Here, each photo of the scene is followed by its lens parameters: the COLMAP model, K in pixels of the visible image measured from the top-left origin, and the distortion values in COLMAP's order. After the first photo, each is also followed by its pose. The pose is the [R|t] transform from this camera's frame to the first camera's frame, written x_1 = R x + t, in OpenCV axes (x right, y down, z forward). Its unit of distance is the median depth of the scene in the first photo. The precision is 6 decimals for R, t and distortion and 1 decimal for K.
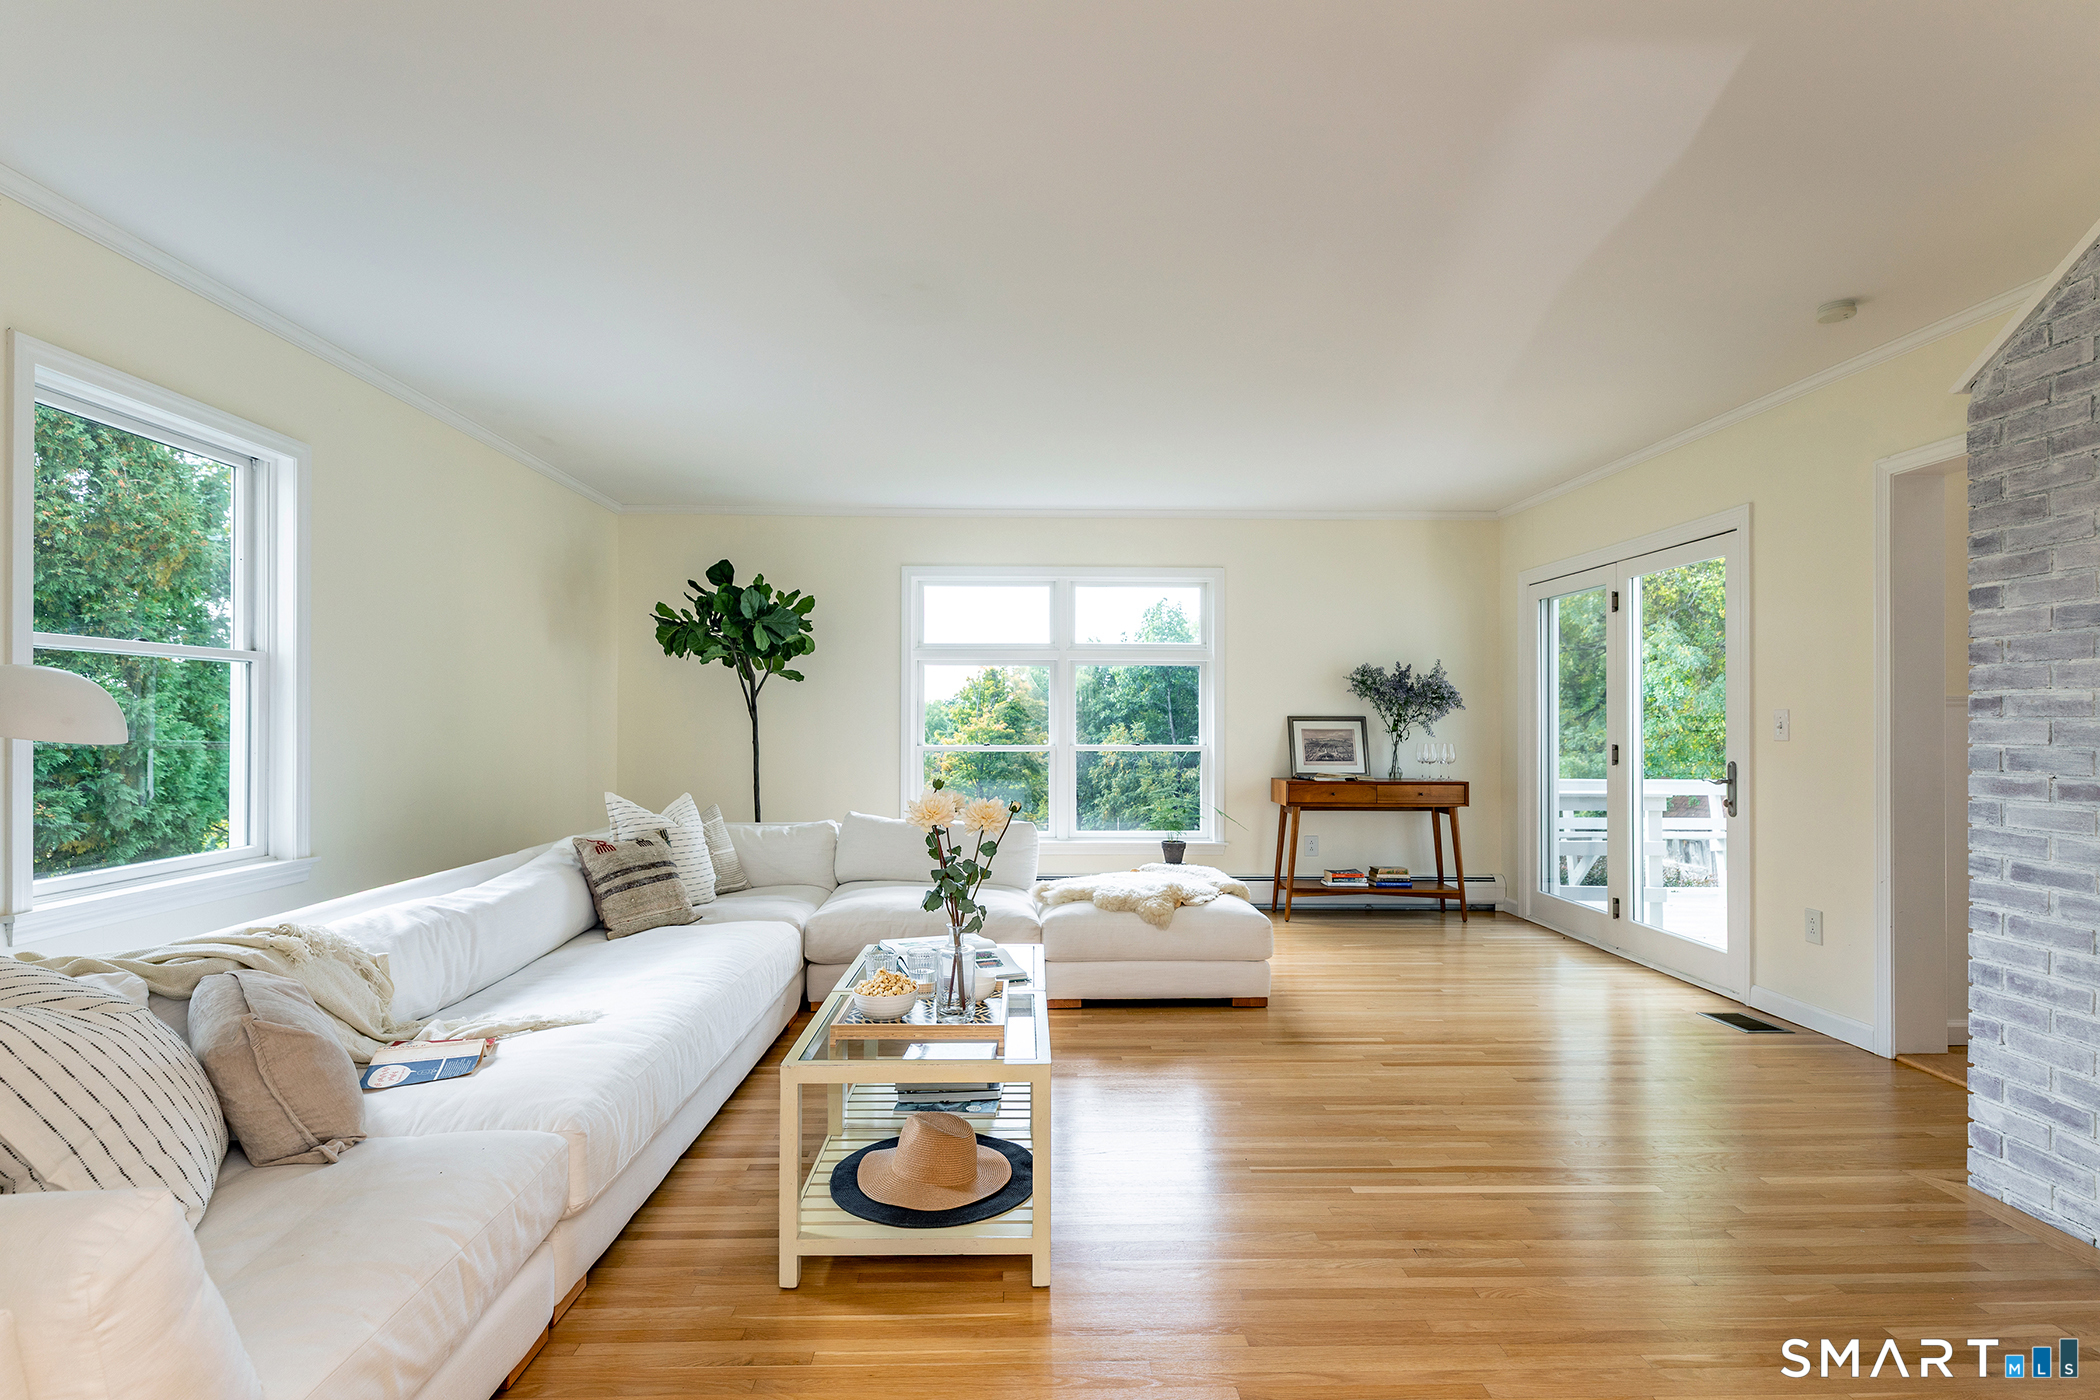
lens RADIAL K [[1043.7, 0, 1049.0], [0, 1043.7, 714.7], [0, 0, 1]] dist [-0.003331, 0.000486]
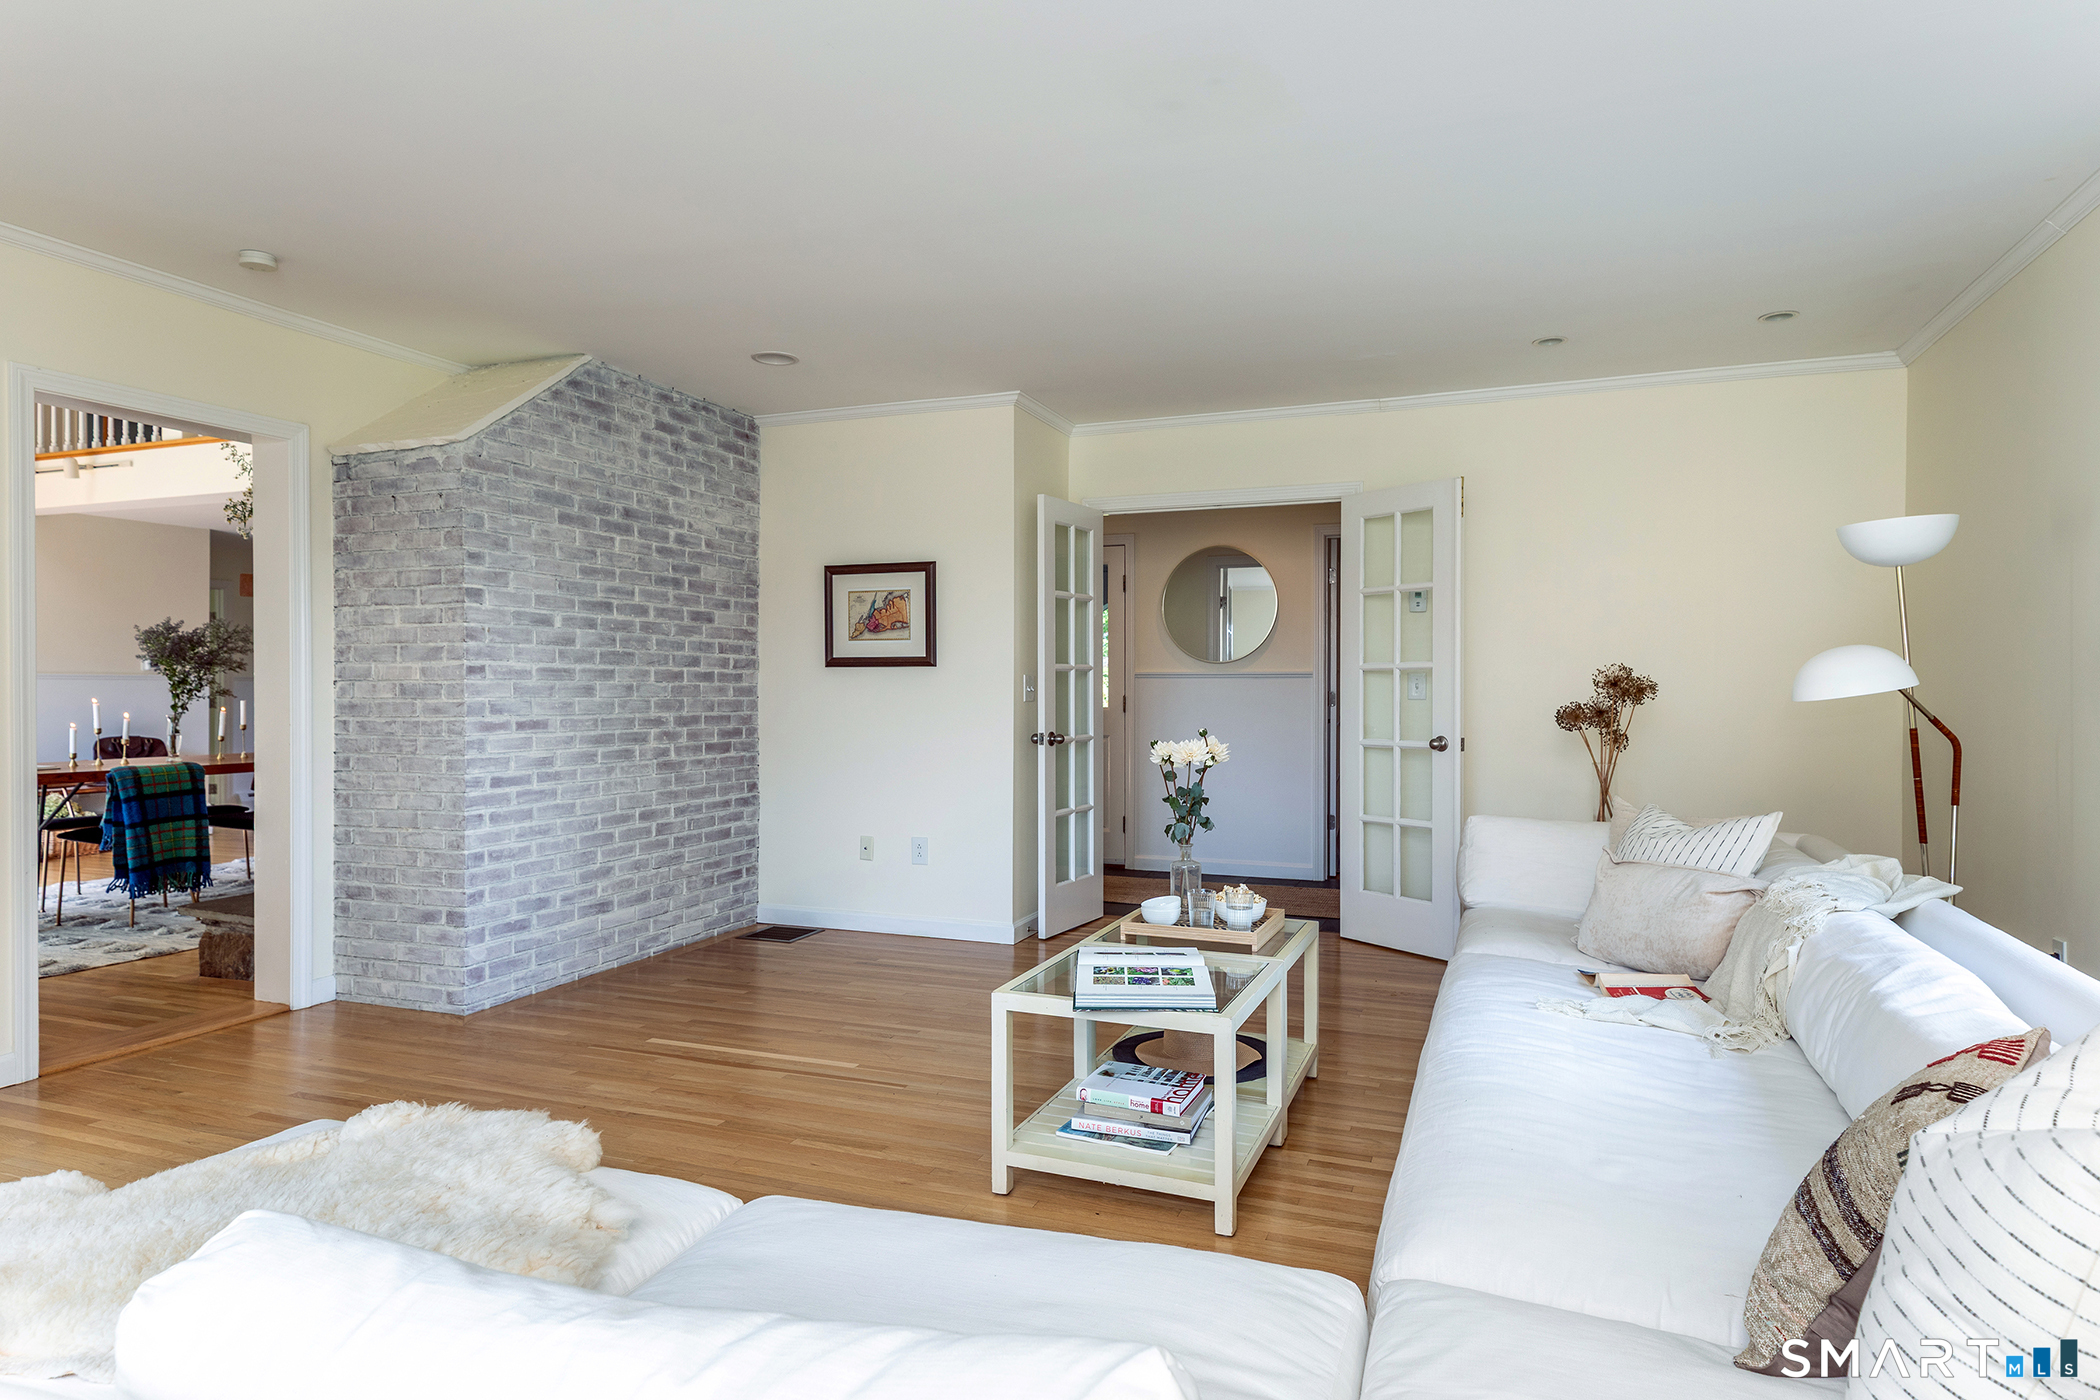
lens RADIAL K [[1159.2, 0, 1055.4], [0, 1159.2, 690.1], [0, 0, 1]] dist [0.015016, -0.000643]
pose [[-0.925766, -0.008363, 0.378003, -0.173612], [-0.008704, 0.999962, 0.000806, 0.003693], [-0.377996, -0.002544, -0.925804, 0.863094]]
